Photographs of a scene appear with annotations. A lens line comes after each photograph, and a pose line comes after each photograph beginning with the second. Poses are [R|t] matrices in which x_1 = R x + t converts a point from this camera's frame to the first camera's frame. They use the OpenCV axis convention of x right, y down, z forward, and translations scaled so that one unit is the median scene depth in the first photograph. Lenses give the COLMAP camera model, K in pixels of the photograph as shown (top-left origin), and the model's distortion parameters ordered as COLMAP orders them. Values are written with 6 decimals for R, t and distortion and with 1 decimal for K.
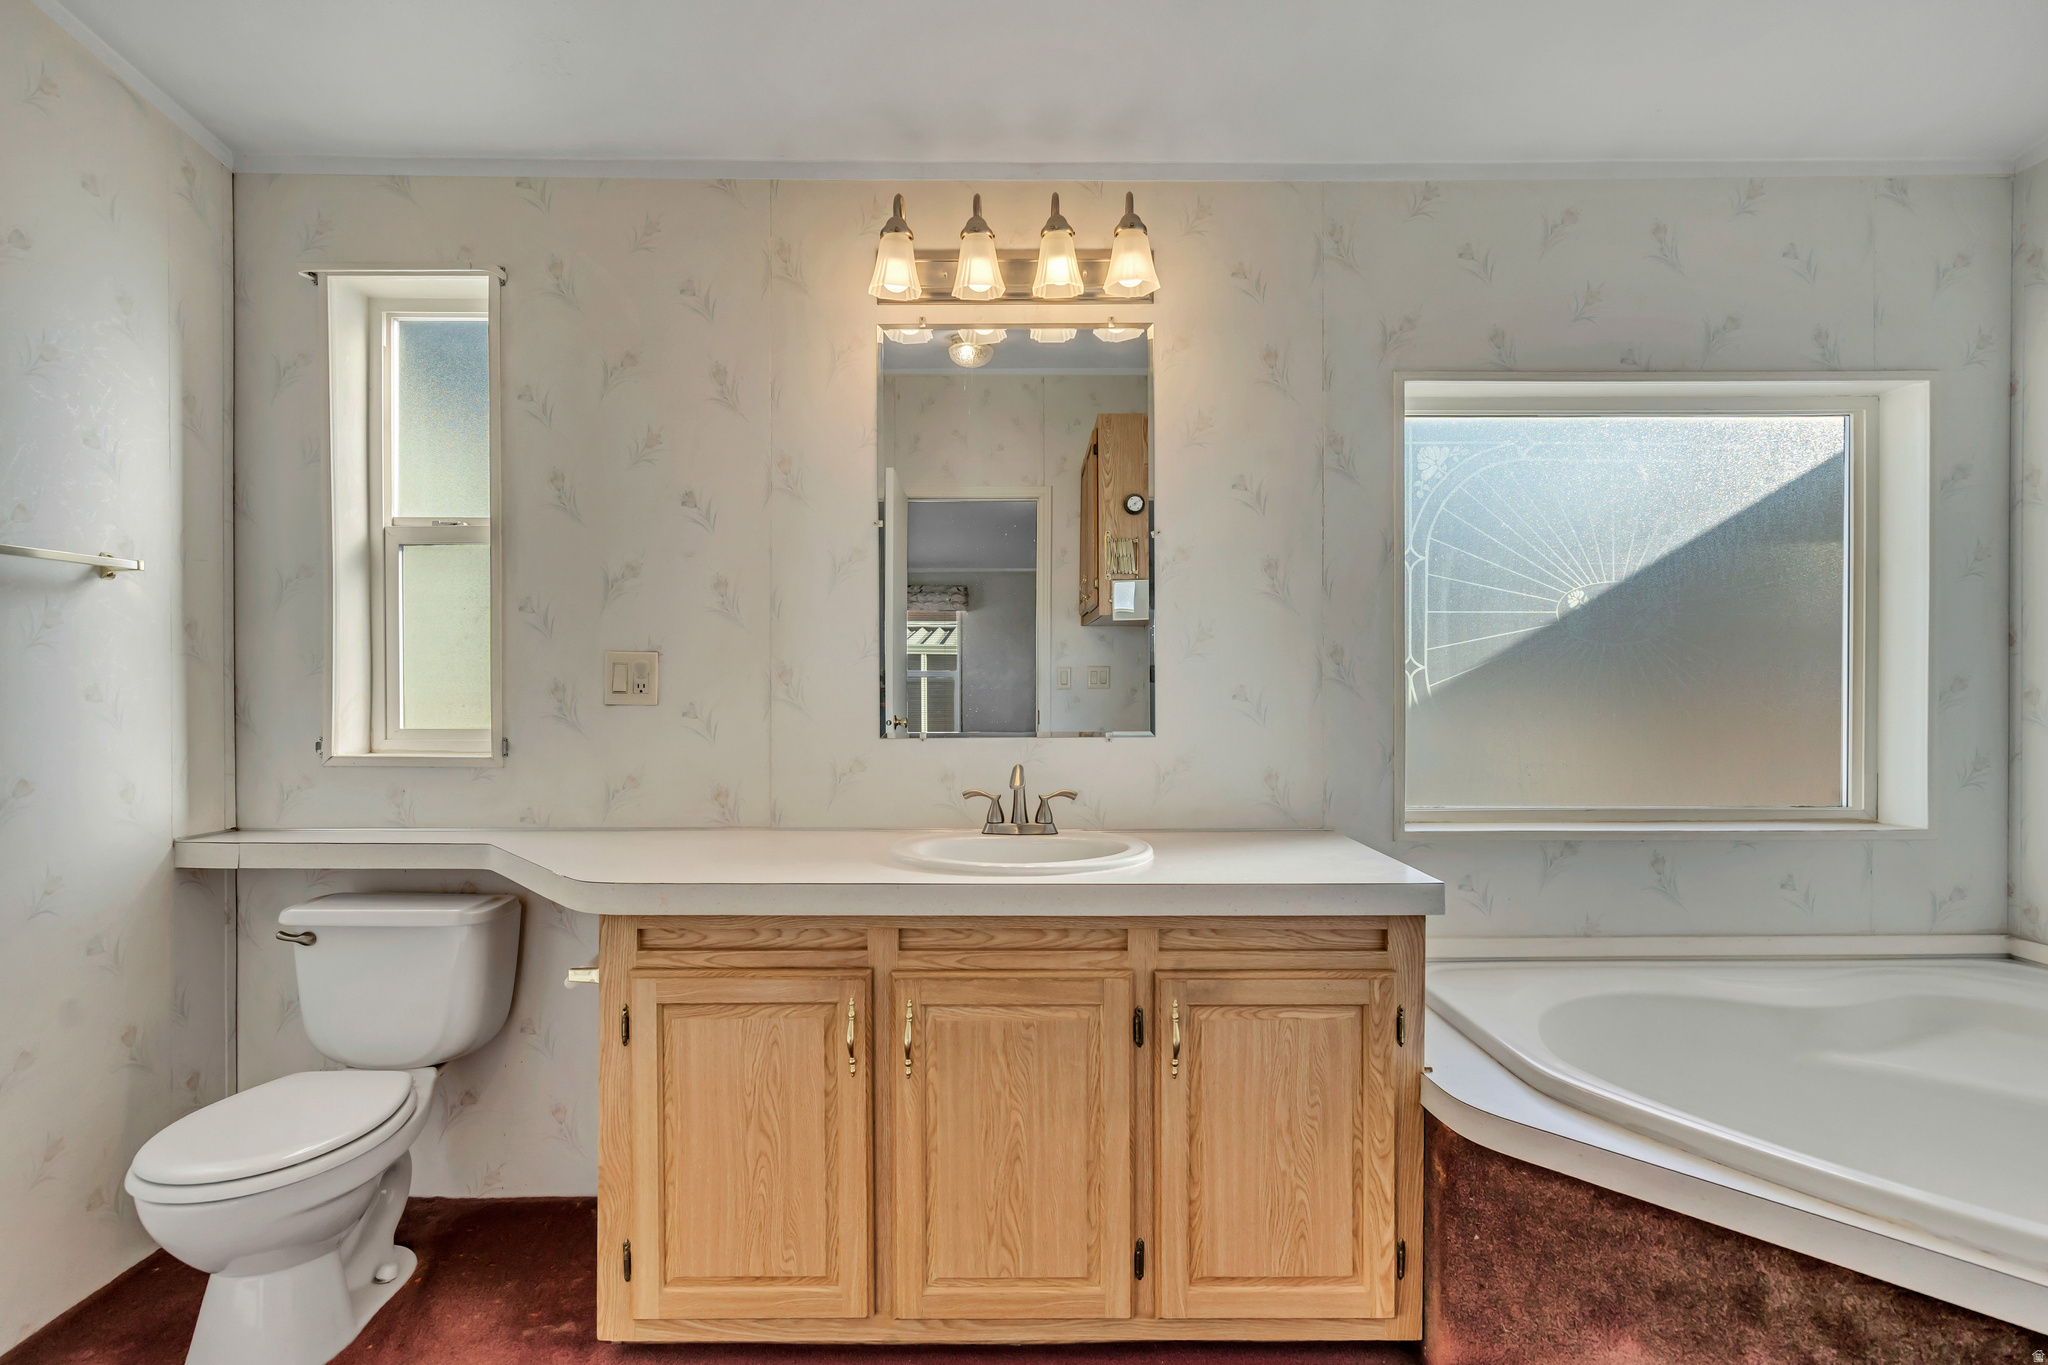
lens RADIAL K [[895.3, 0, 1018.4], [0, 895.3, 655.9], [0, 0, 1]] dist [0.001793, 0.000130]
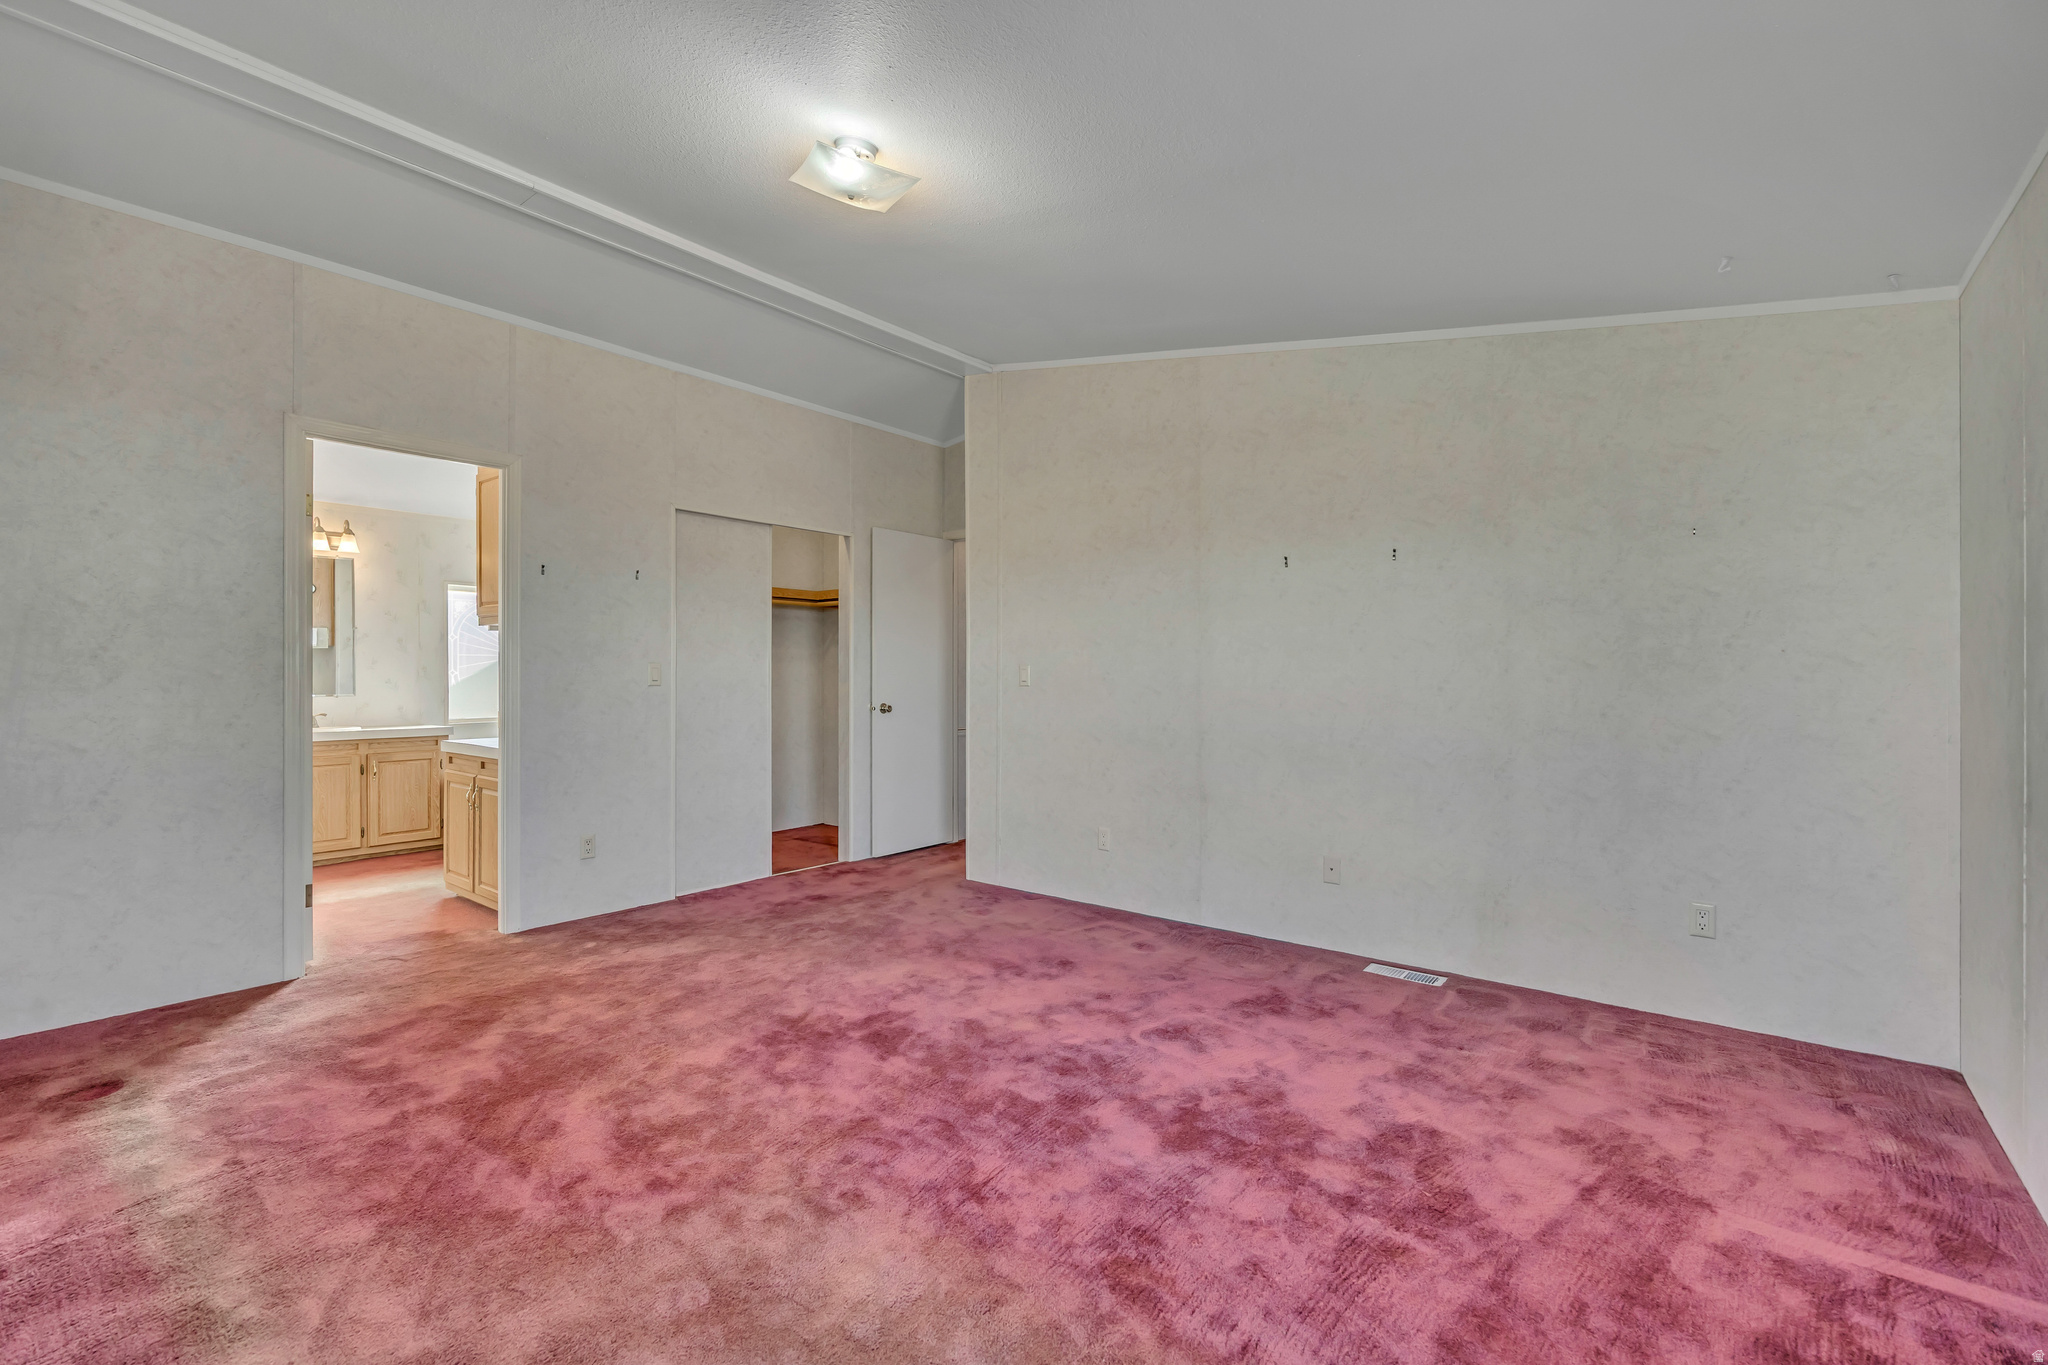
lens RADIAL K [[895.3, 0, 1018.4], [0, 895.3, 655.9], [0, 0, 1]] dist [0.001793, 0.000130]
pose [[0.611692, 0.001807, 0.791094, -0.864543], [0.013879, 0.999819, -0.013016, 0.022771], [-0.790974, 0.018941, 0.611556, -2.597231]]
